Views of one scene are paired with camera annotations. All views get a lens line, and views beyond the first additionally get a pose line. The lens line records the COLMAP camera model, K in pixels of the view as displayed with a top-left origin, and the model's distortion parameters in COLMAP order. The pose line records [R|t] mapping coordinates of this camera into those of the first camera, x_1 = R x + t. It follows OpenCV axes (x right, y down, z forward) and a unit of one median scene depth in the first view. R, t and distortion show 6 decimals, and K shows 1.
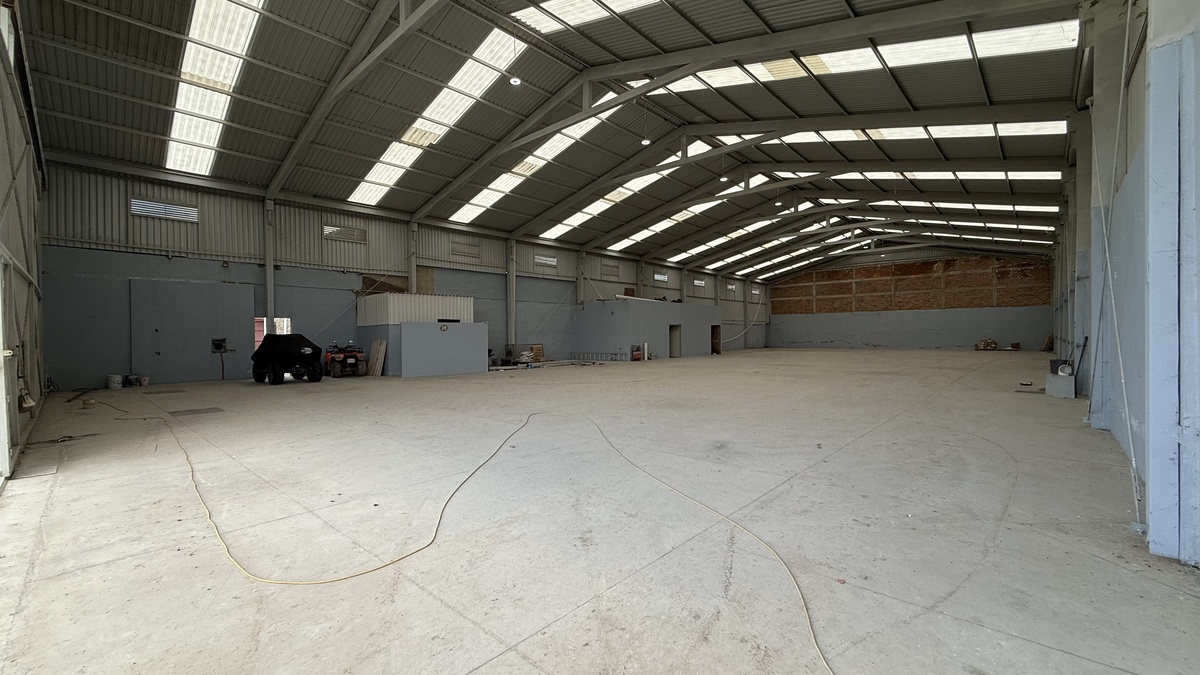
lens RADIAL K [[477.0, 0, 597.8], [0, 477.0, 334.7], [0, 0, 1]] dist [0.001754, 0.000322]
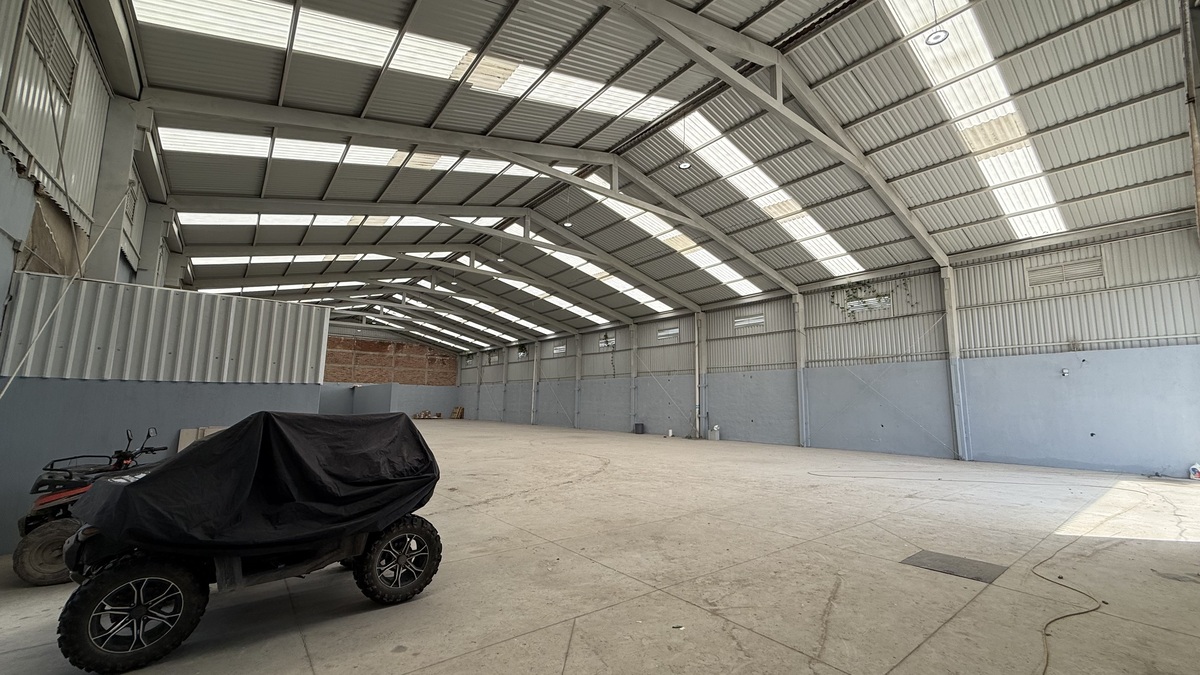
lens RADIAL K [[477.0, 0, 592.5], [0, 477.0, 340.4], [0, 0, 1]] dist [0.001754, 0.000322]
pose [[0.167986, 0.138960, 0.975946, -0.468073], [-0.012141, 0.990231, -0.138904, -0.004165], [-0.985715, 0.011485, 0.168032, 0.414842]]
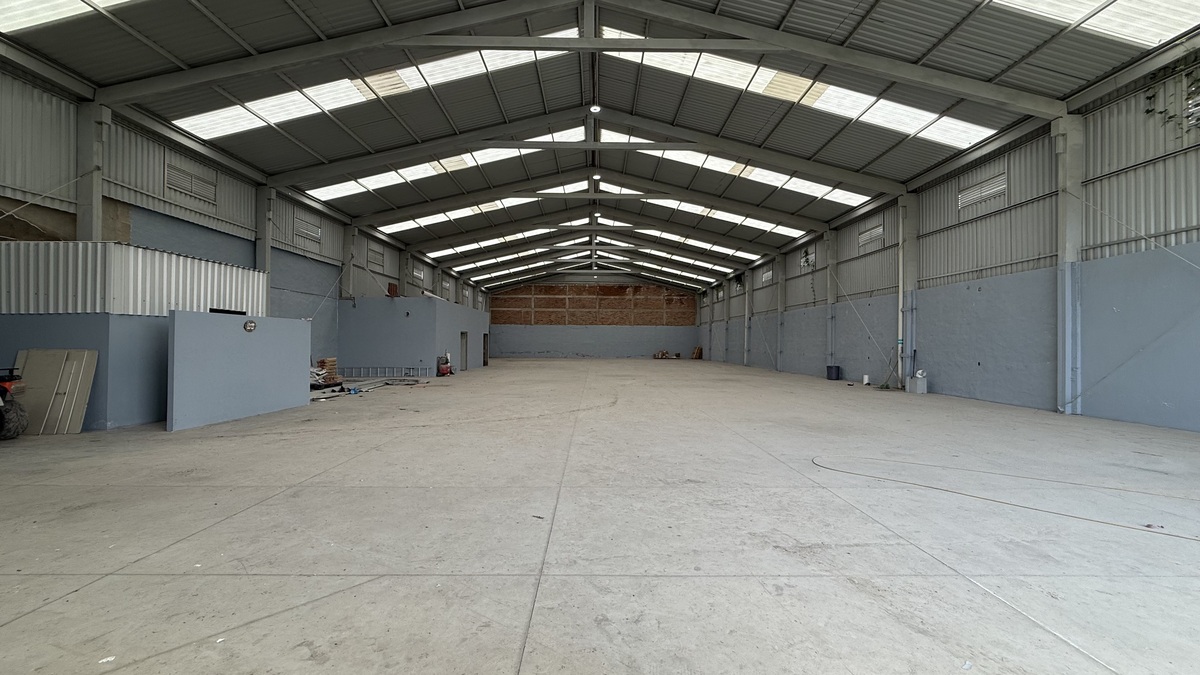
lens RADIAL K [[477.0, 0, 592.6], [0, 477.0, 339.6], [0, 0, 1]] dist [0.001754, 0.000322]
pose [[0.736012, 0.019247, 0.676694, -0.242698], [-0.012686, 0.999812, -0.014639, 0.002456], [-0.676849, 0.002190, 0.736118, 0.216140]]
